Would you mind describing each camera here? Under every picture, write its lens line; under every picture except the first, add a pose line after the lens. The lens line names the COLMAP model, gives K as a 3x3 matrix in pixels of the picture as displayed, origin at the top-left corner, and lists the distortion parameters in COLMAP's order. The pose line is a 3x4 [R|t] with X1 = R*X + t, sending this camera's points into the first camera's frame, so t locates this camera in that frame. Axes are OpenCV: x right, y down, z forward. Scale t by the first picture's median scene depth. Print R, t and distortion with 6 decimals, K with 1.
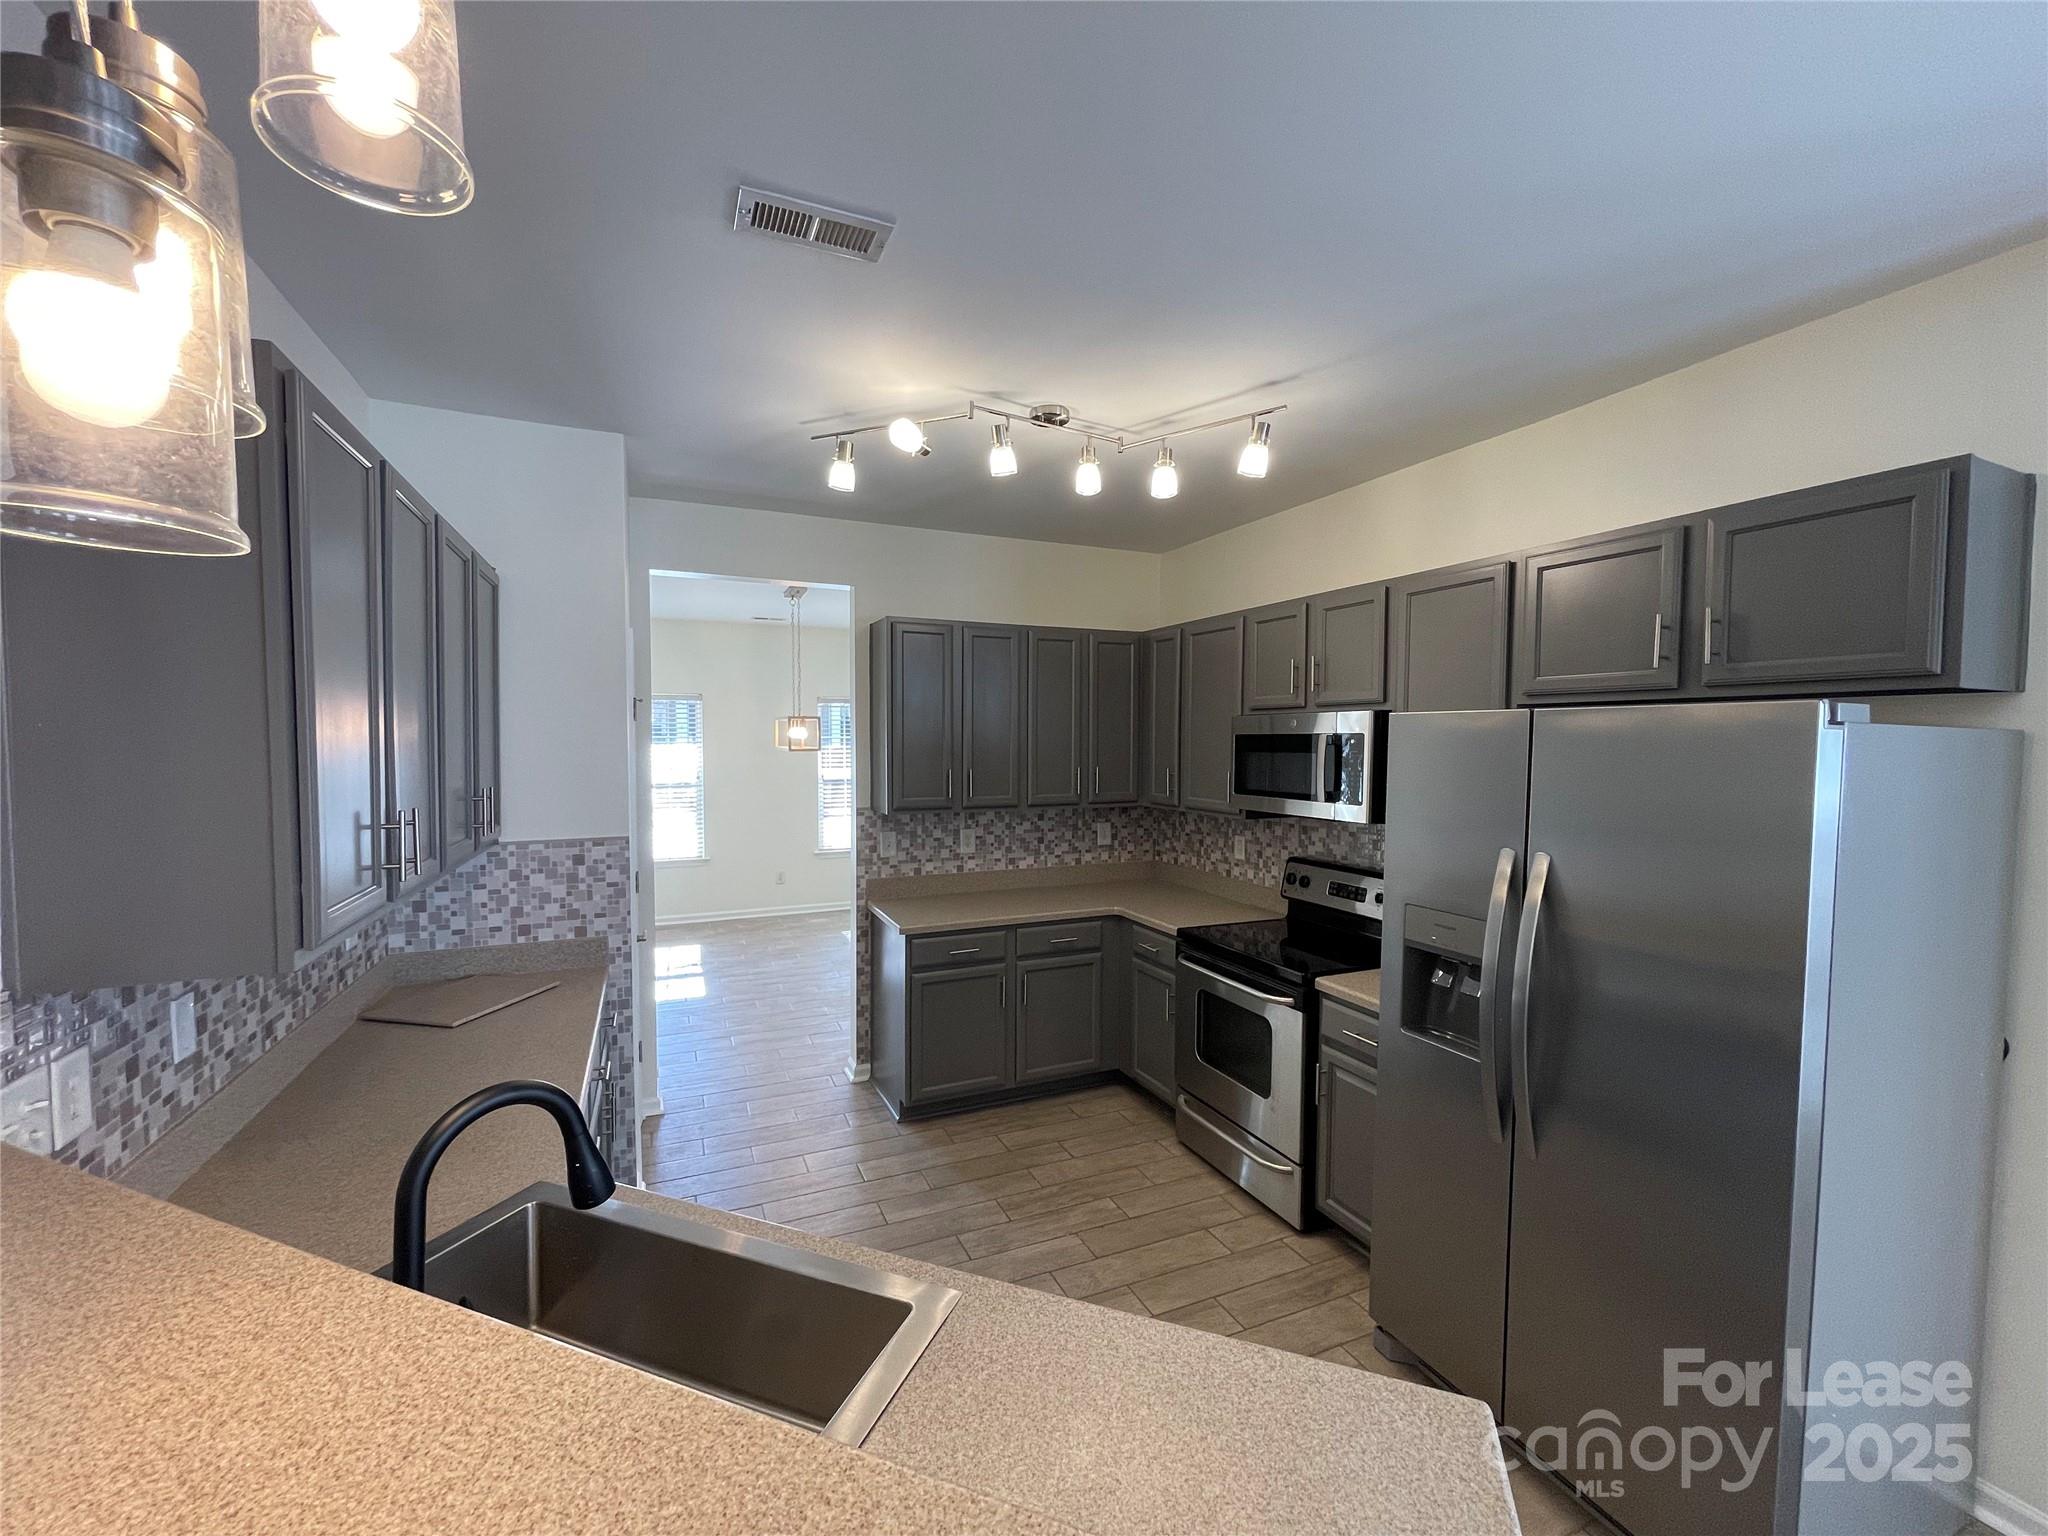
lens RADIAL K [[825.0, 0, 1022.0], [0, 825.0, 782.4], [0, 0, 1]] dist [-0.001704, -0.001209]
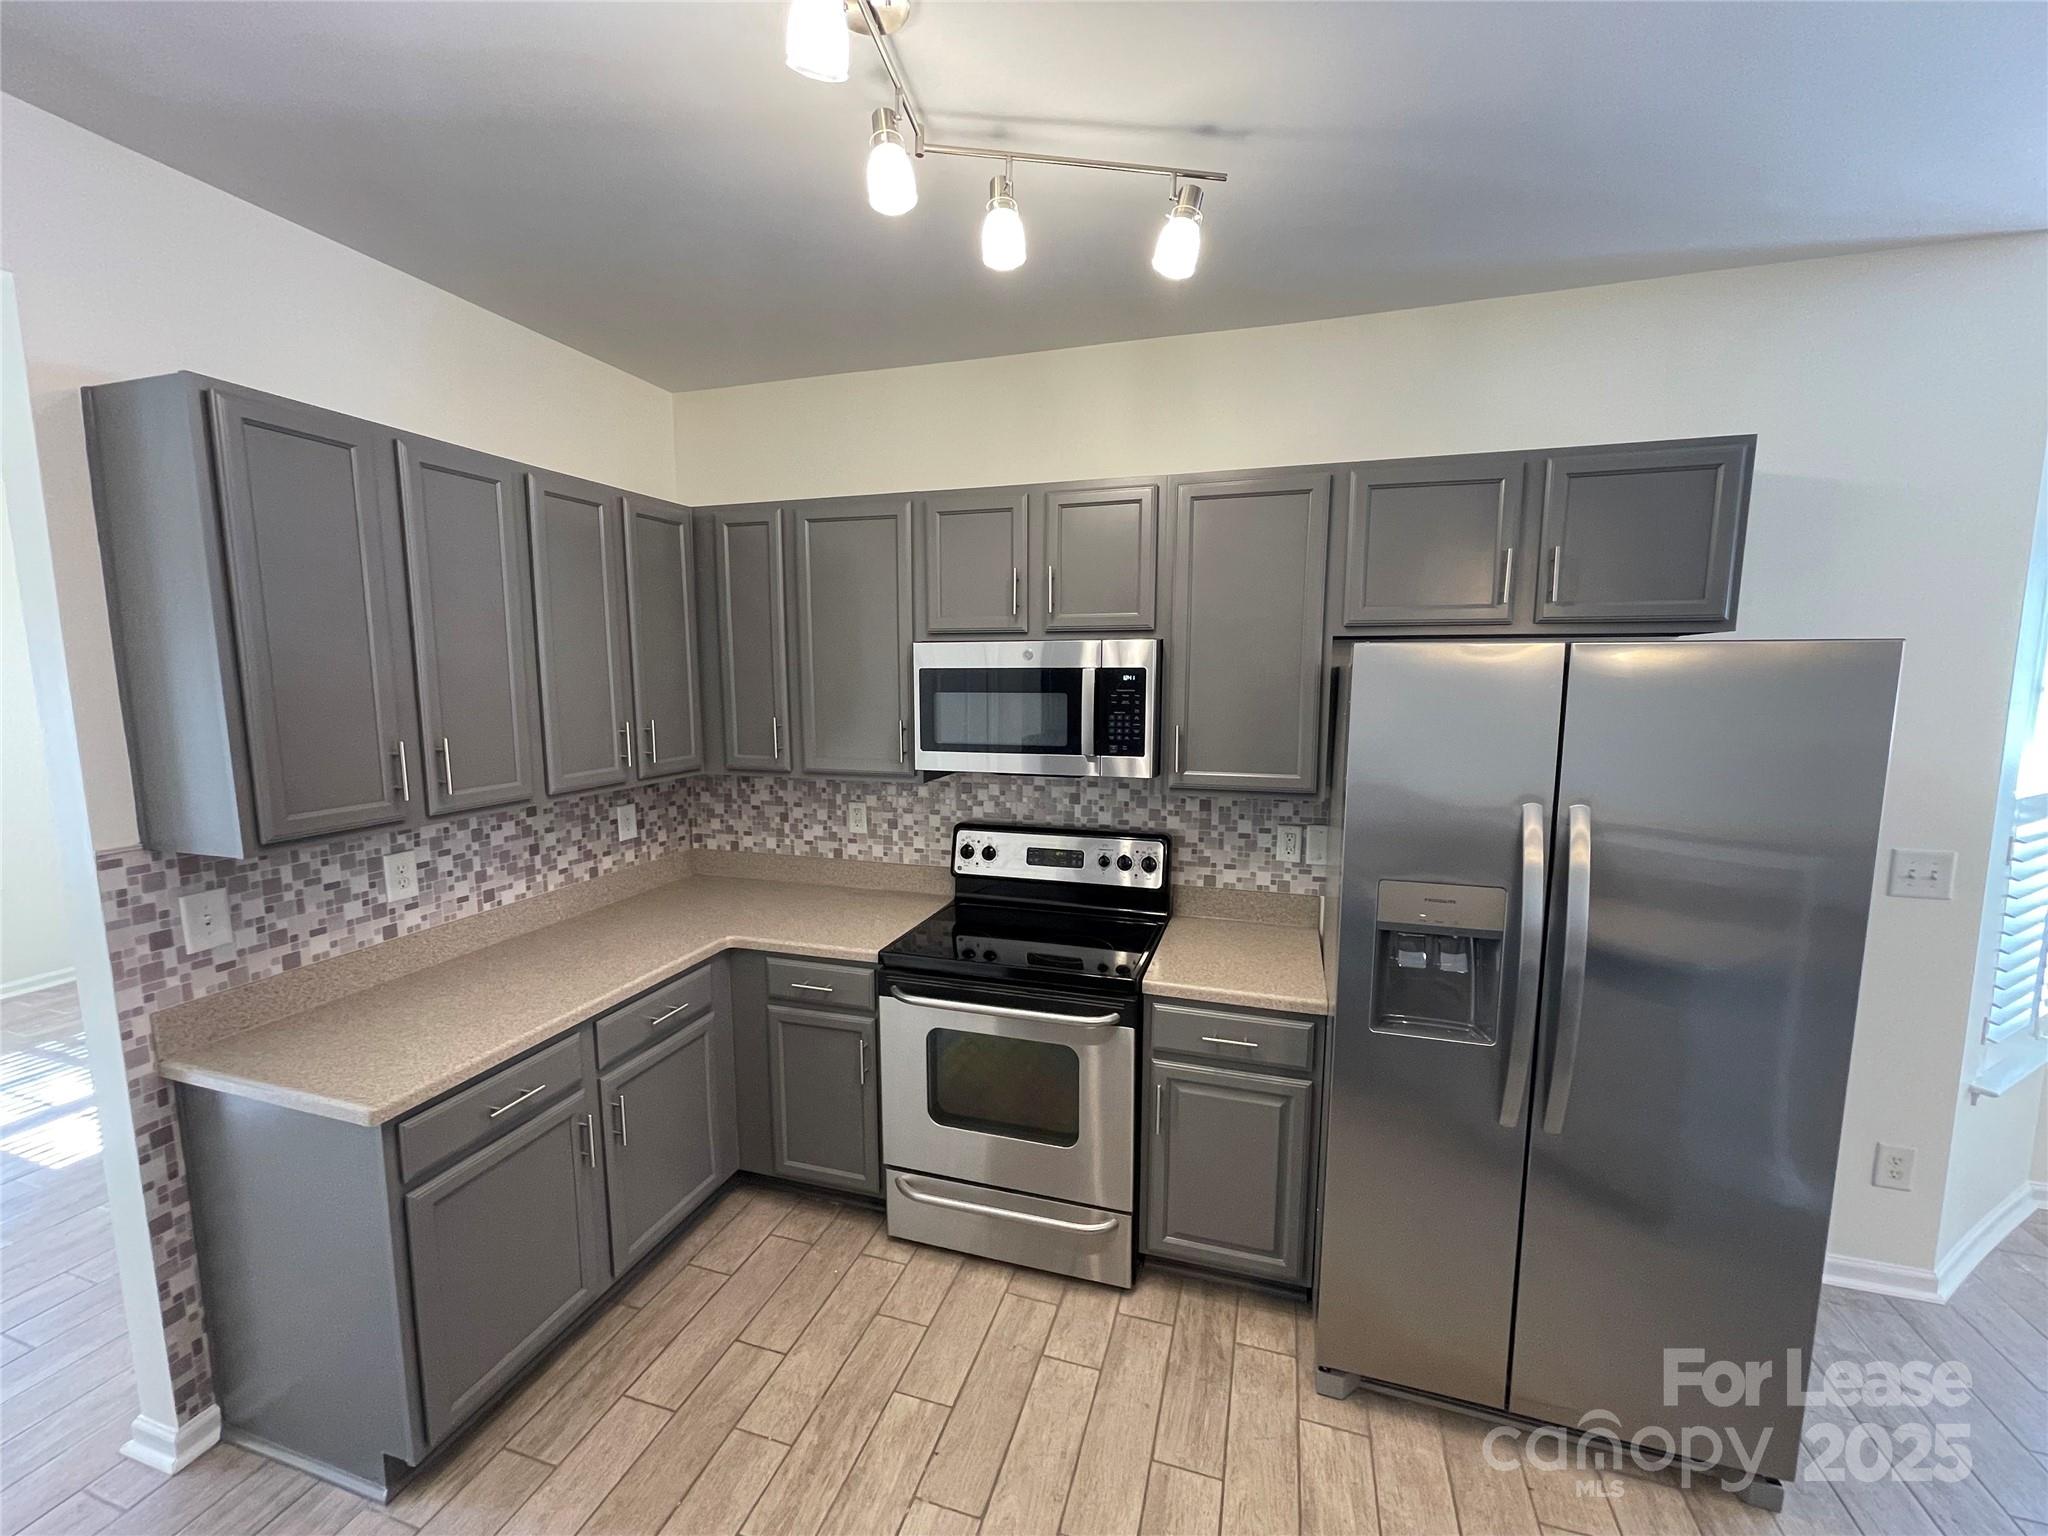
lens RADIAL K [[825.0, 0, 1022.0], [0, 825.0, 779.1], [0, 0, 1]] dist [-0.001704, -0.001209]
pose [[0.658975, -0.102604, 0.745134, -0.194733], [0.041683, 0.994112, 0.100024, -0.025591], [-0.751009, -0.034854, 0.659372, 0.387722]]
